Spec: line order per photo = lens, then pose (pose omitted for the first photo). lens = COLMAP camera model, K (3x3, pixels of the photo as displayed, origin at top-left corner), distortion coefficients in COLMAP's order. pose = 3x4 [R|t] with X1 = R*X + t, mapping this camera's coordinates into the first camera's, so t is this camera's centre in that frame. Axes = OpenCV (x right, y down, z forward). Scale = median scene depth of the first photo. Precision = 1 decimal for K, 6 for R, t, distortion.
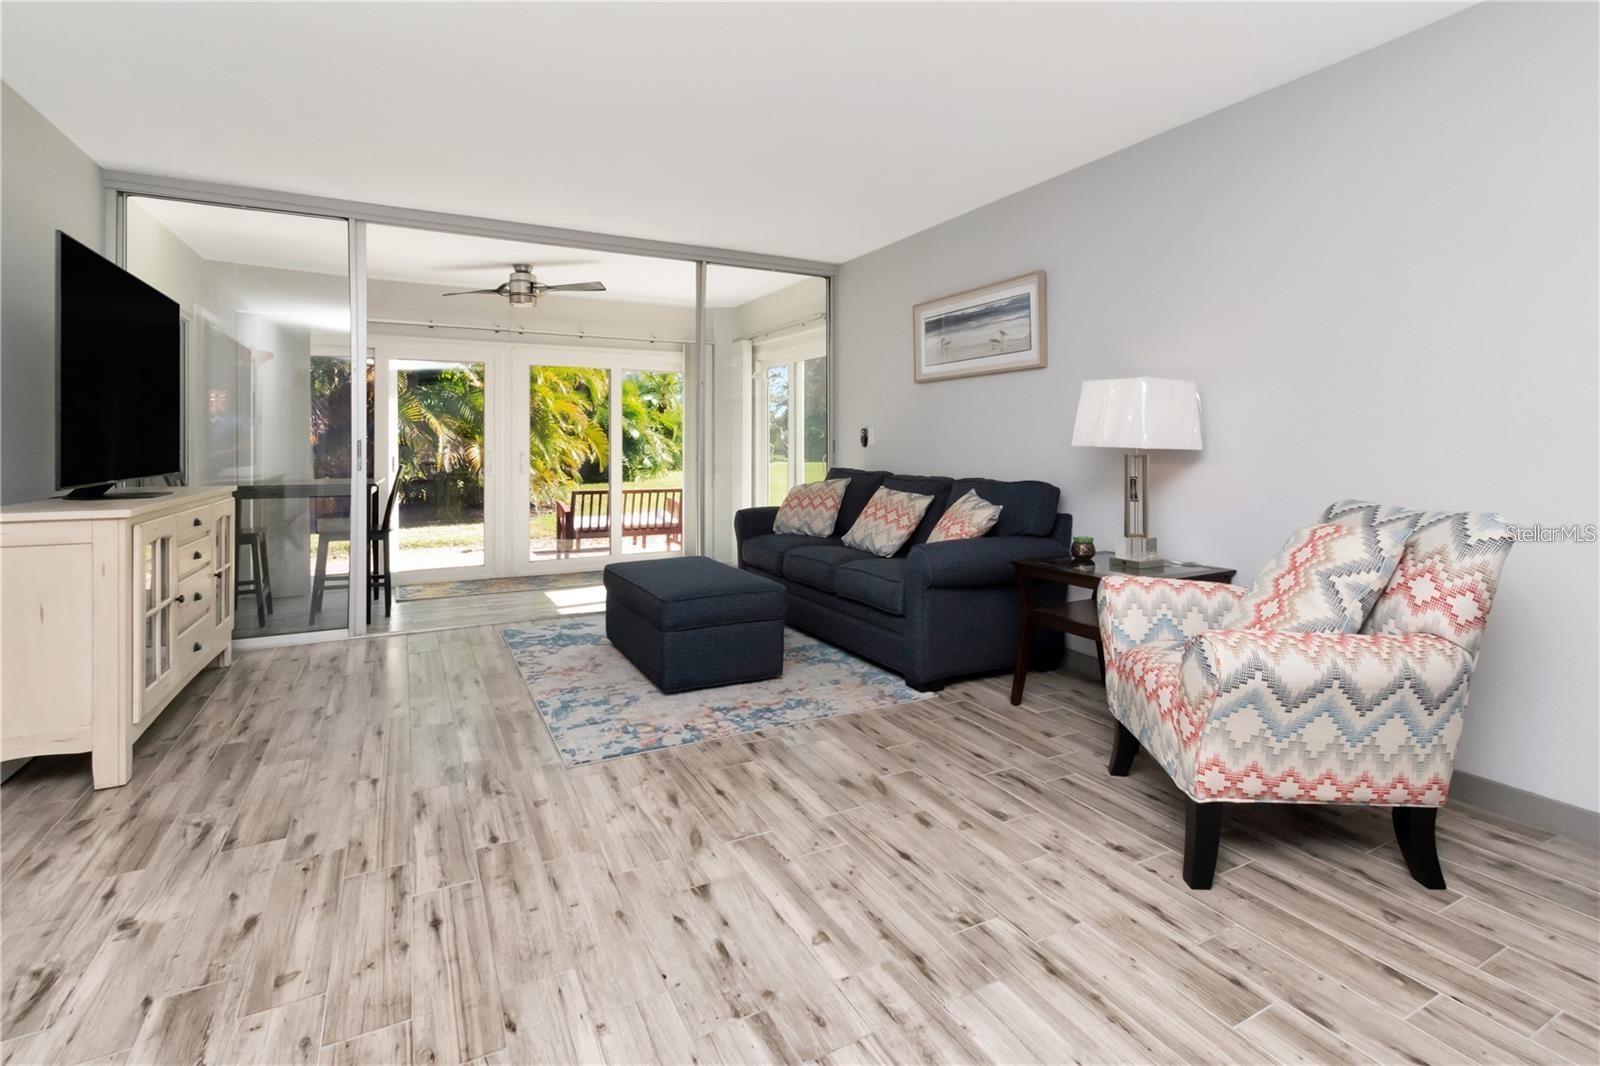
lens RADIAL K [[746.0, 0, 800.8], [0, 746.0, 446.9], [0, 0, 1]] dist [0.005874, -0.000065]
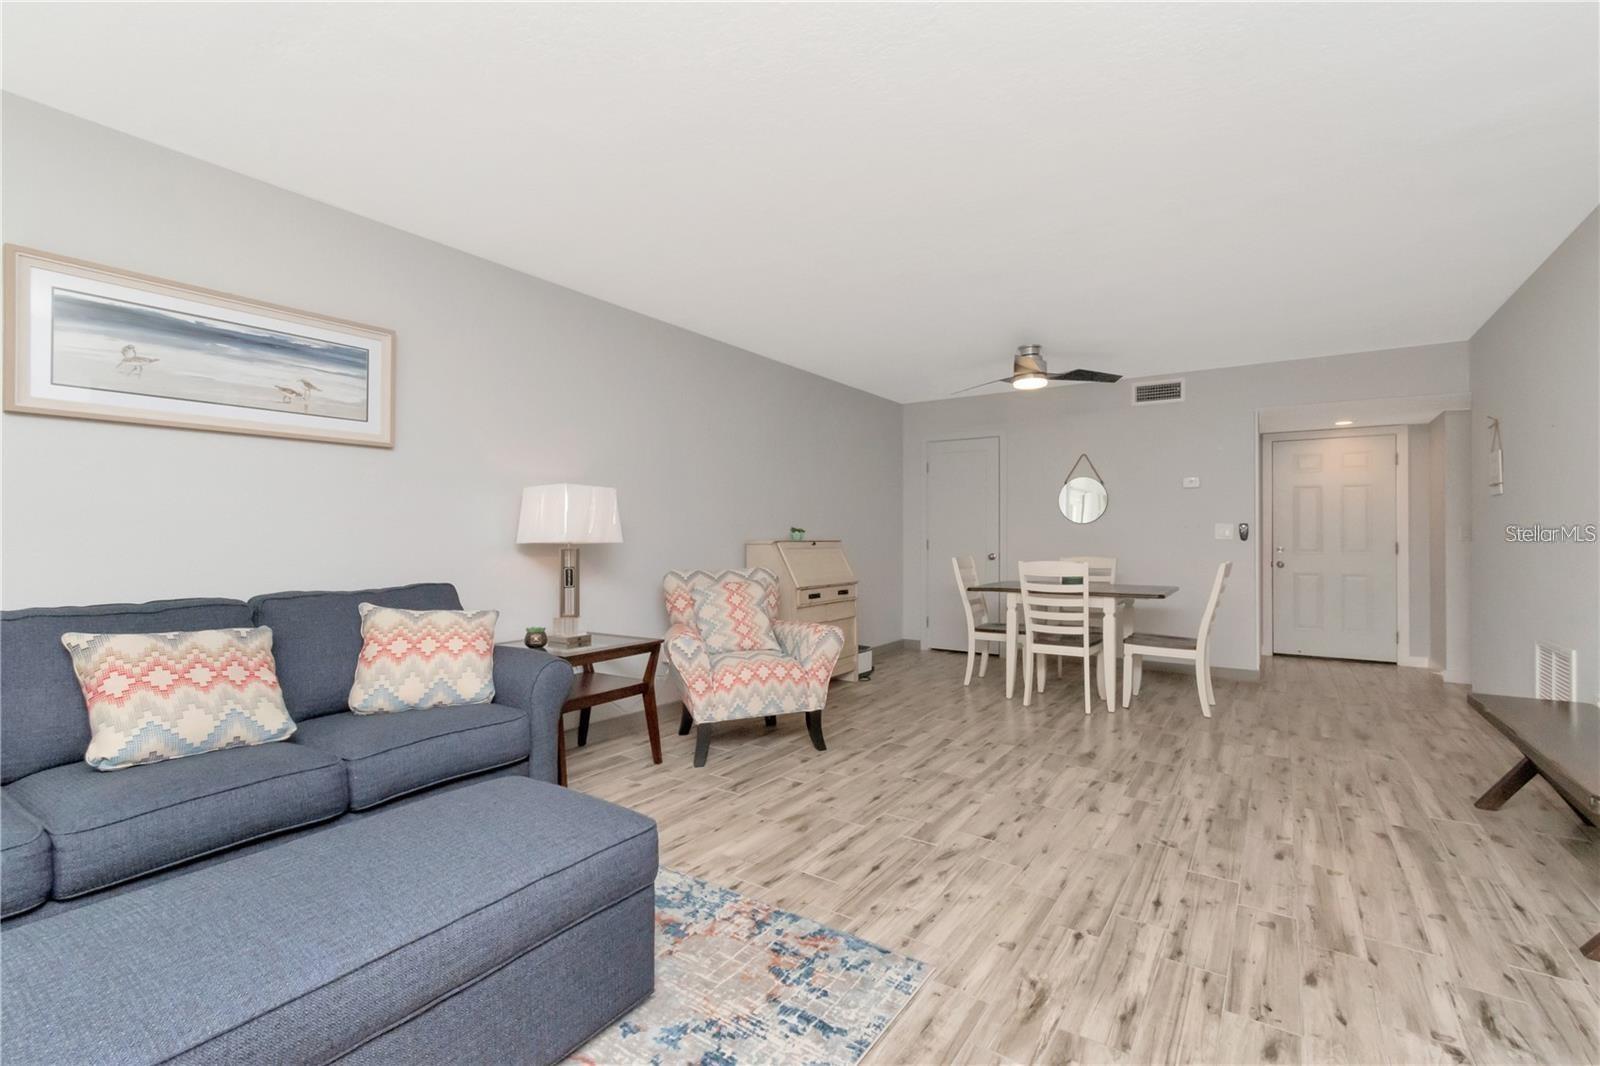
lens RADIAL K [[716.4, 0, 800.0], [0, 716.4, 533.0], [0, 0, 1]] dist [-0.001769, -0.000626]
pose [[-0.468395, 0.005460, 0.883502, -0.698811], [0.006143, 0.999977, -0.002923, -0.007856], [-0.883498, 0.004058, -0.468418, 1.144269]]
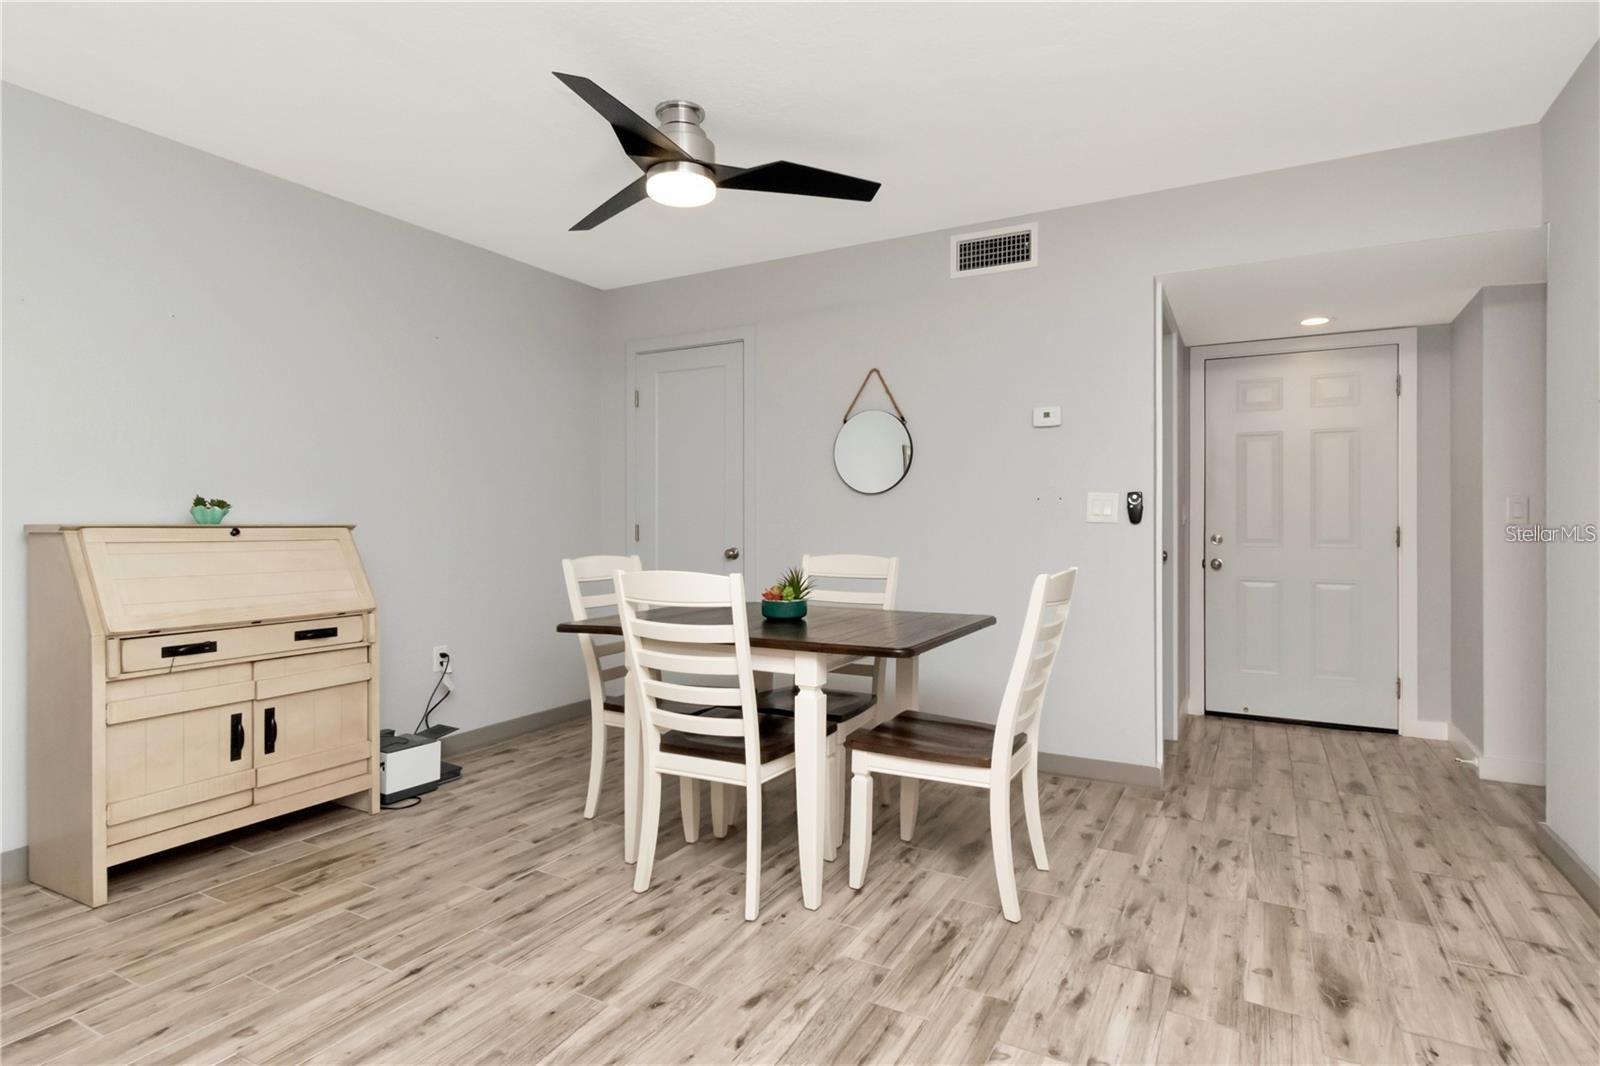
lens RADIAL K [[851.1, 0, 800.0], [0, 851.1, 533.0], [0, 0, 1]] dist [-0.002668, -0.001323]
pose [[-0.549527, -0.005509, 0.835458, -0.360807], [0.008824, 0.999884, 0.012398, 0.006810], [-0.835429, 0.014185, -0.549415, 0.373664]]
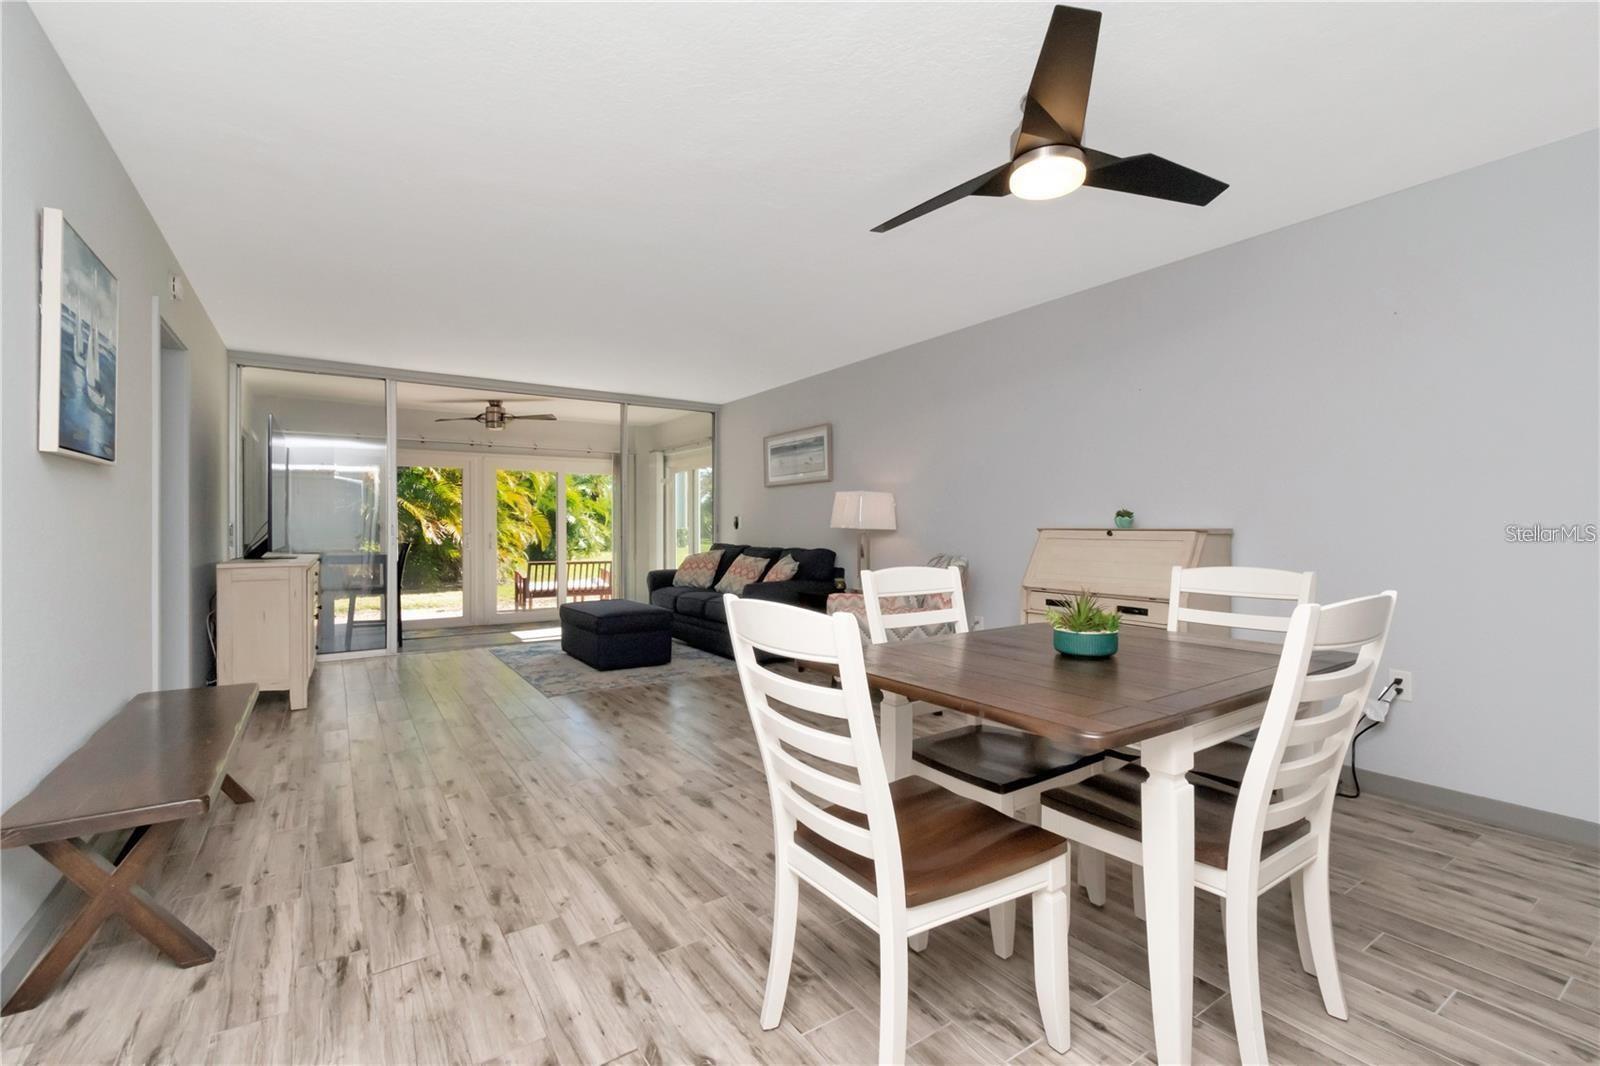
lens RADIAL K [[689.3, 0, 800.0], [0, 689.3, 533.0], [0, 0, 1]] dist [0.001247, -0.000005]
pose [[0.994380, -0.002356, 0.105840, 0.109443], [0.002057, 0.999994, 0.002938, 0.006683], [-0.105846, -0.002704, 0.994379, -0.634071]]
